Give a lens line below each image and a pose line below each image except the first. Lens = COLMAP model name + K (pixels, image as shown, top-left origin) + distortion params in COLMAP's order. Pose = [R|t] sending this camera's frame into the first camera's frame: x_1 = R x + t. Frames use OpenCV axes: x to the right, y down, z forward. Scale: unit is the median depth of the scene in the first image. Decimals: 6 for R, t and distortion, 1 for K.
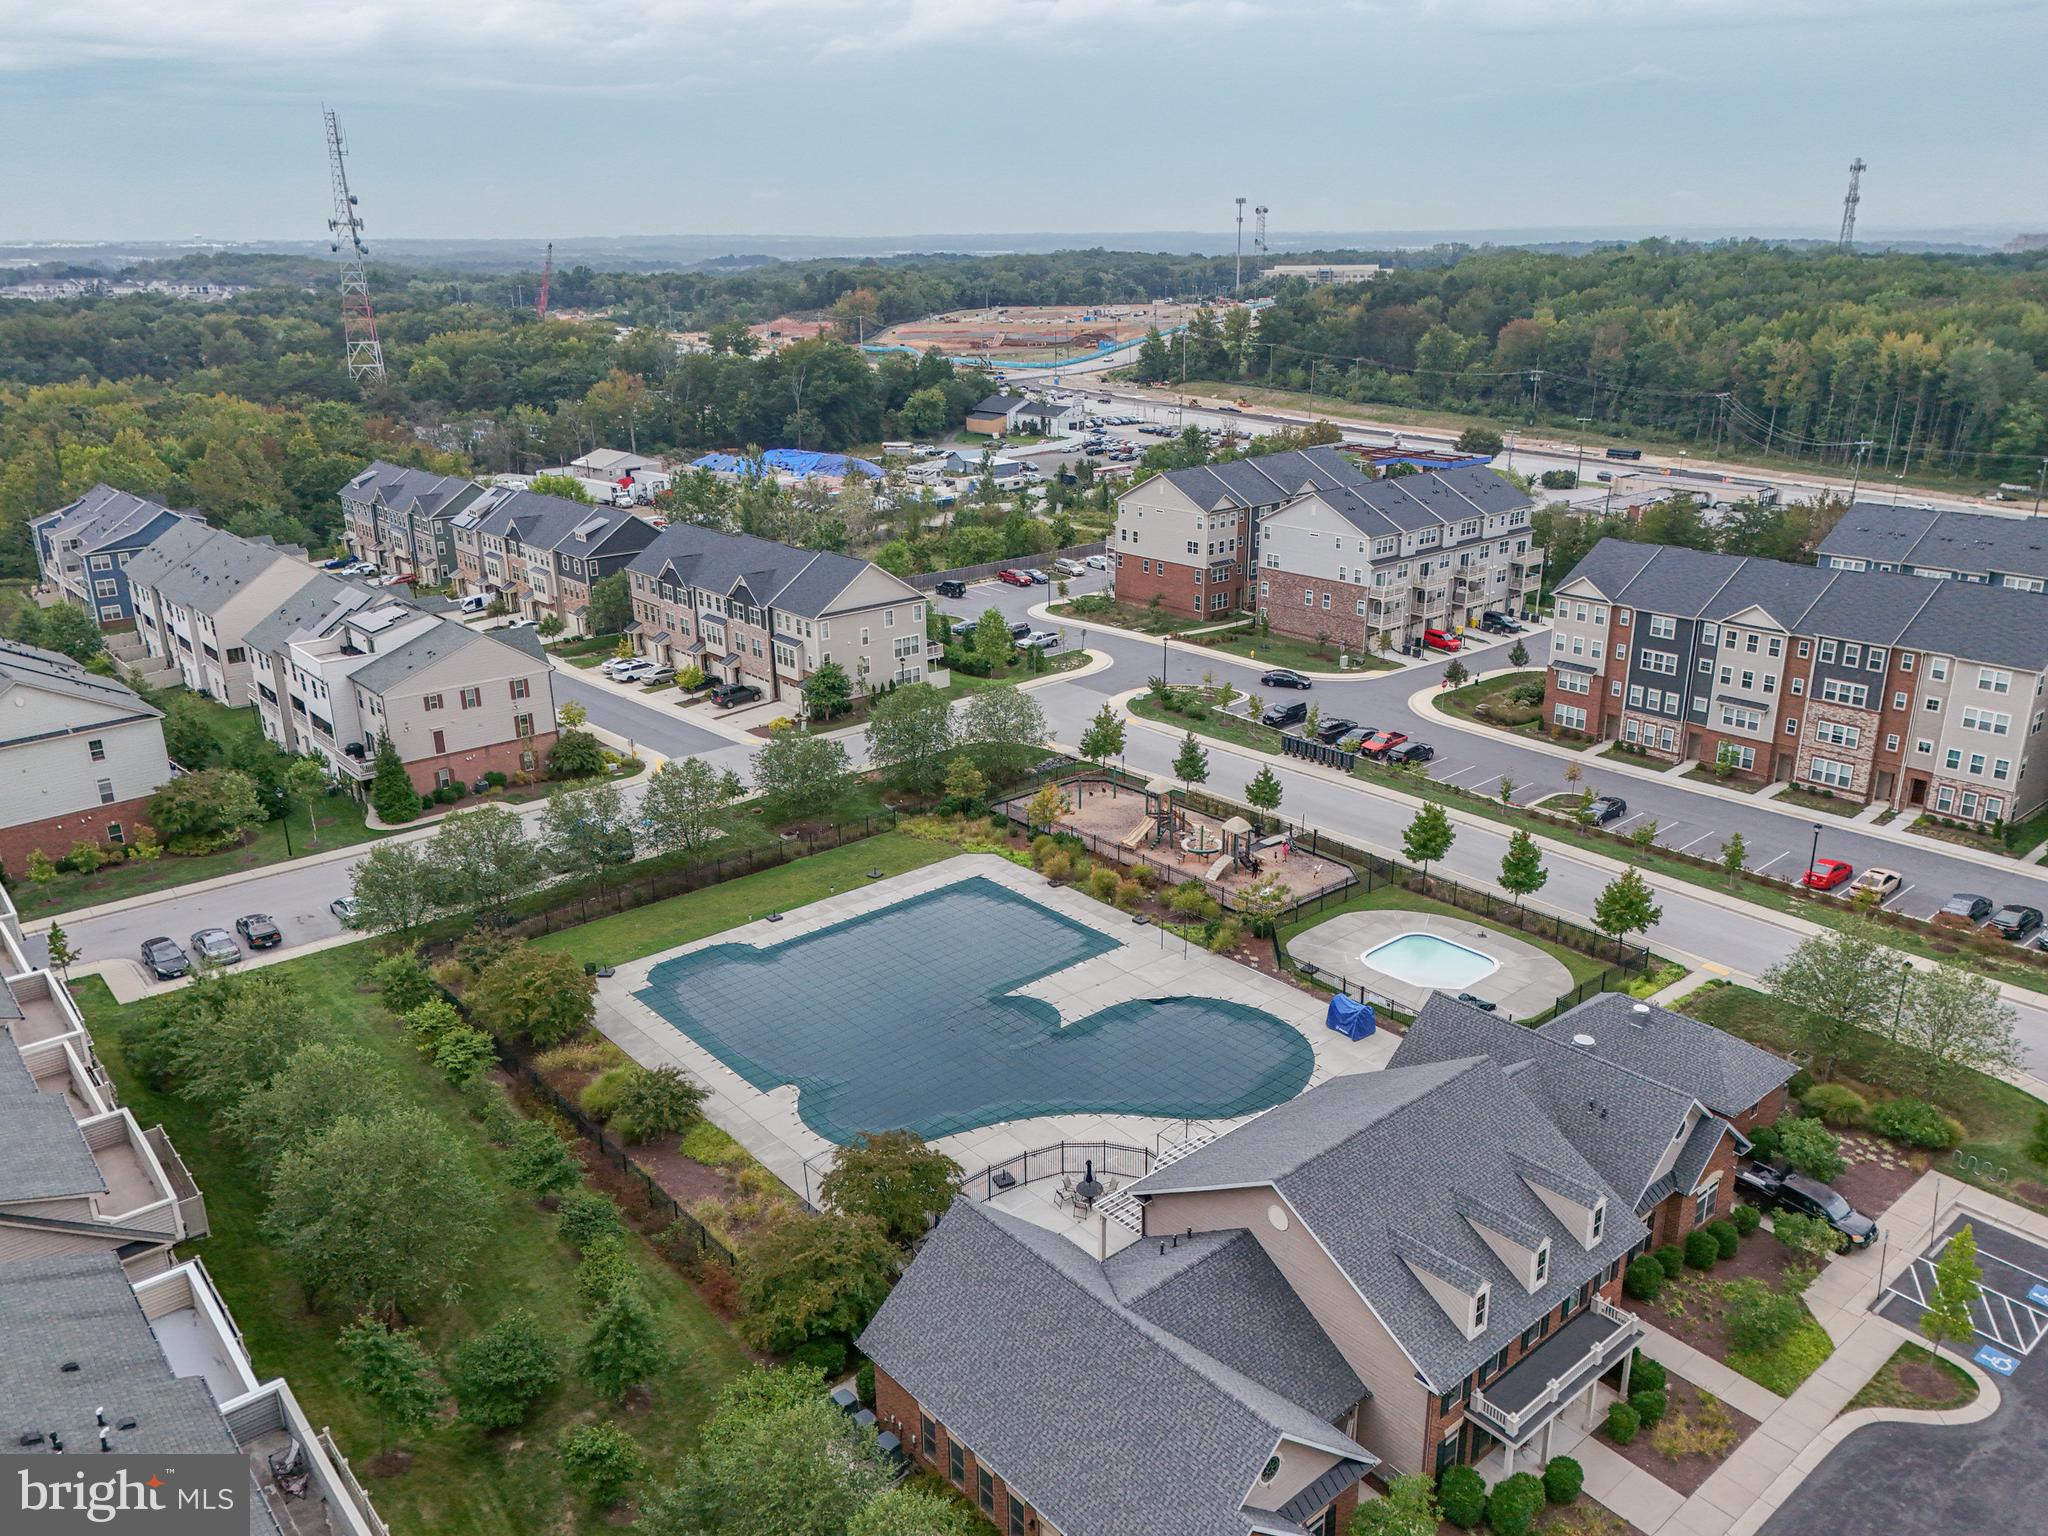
lens RADIAL K [[1521.1, 0, 1028.4], [0, 1521.1, 782.7], [0, 0, 1]] dist [0.081305, -0.074450]
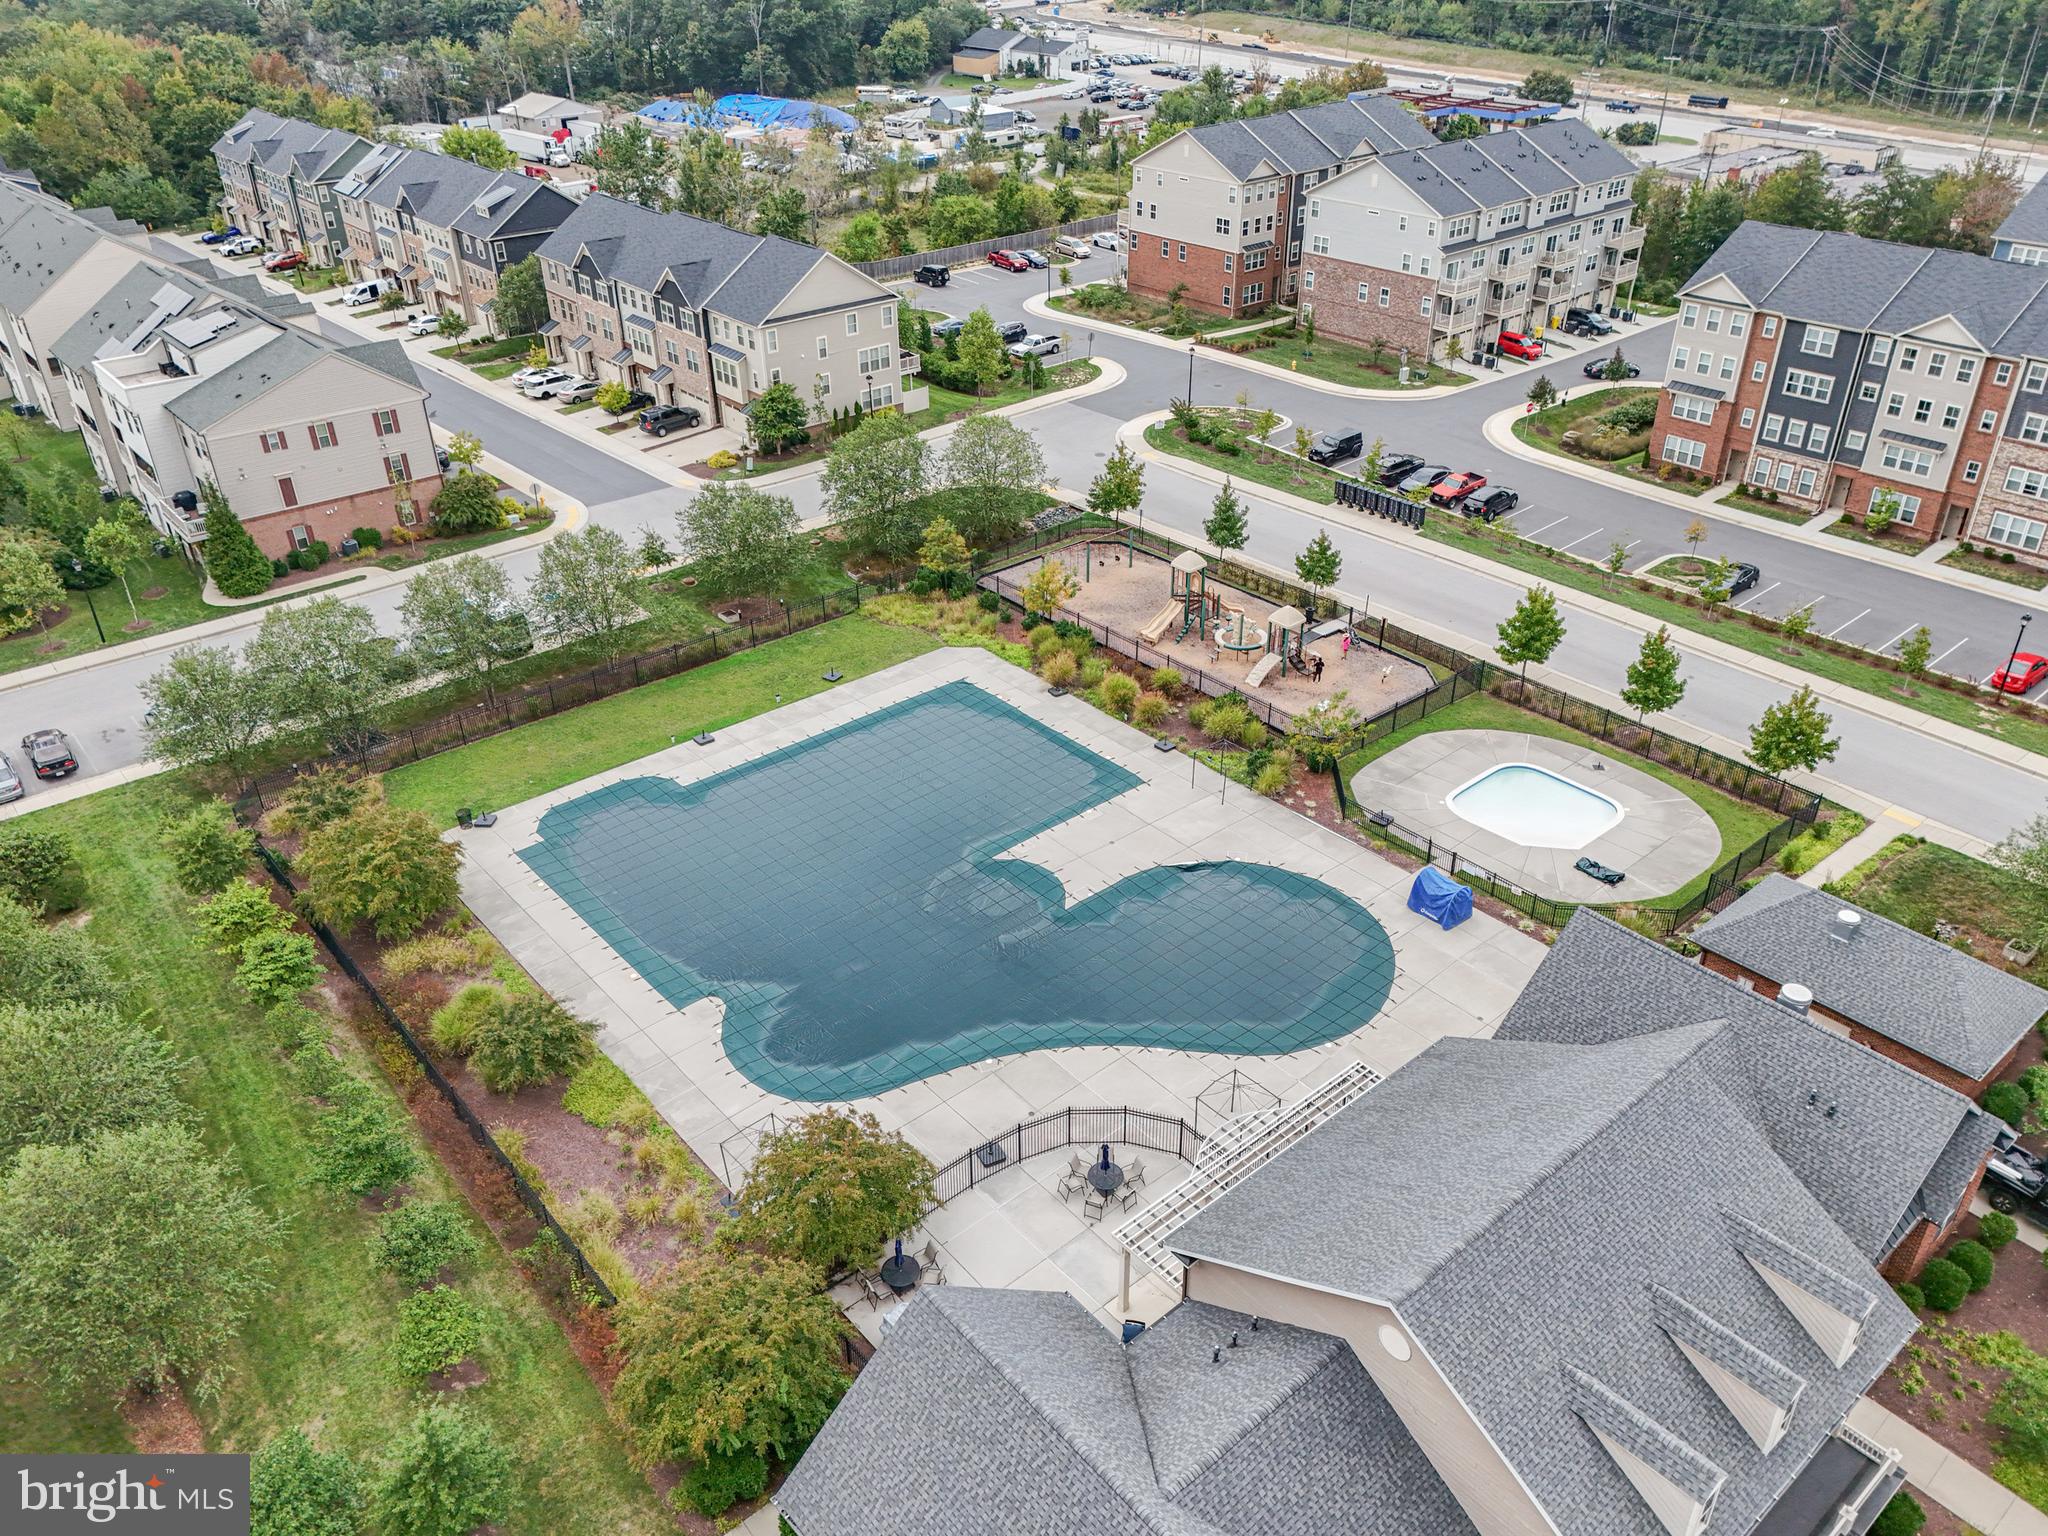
lens RADIAL K [[1521.1, 0, 1033.3], [0, 1521.1, 772.4], [0, 0, 1]] dist [0.081305, -0.074450]
pose [[0.999985, -0.000465, 0.005466, 0.000441], [-0.000635, 0.979897, 0.199505, -0.042919], [-0.005449, -0.199506, 0.979882, 0.174889]]
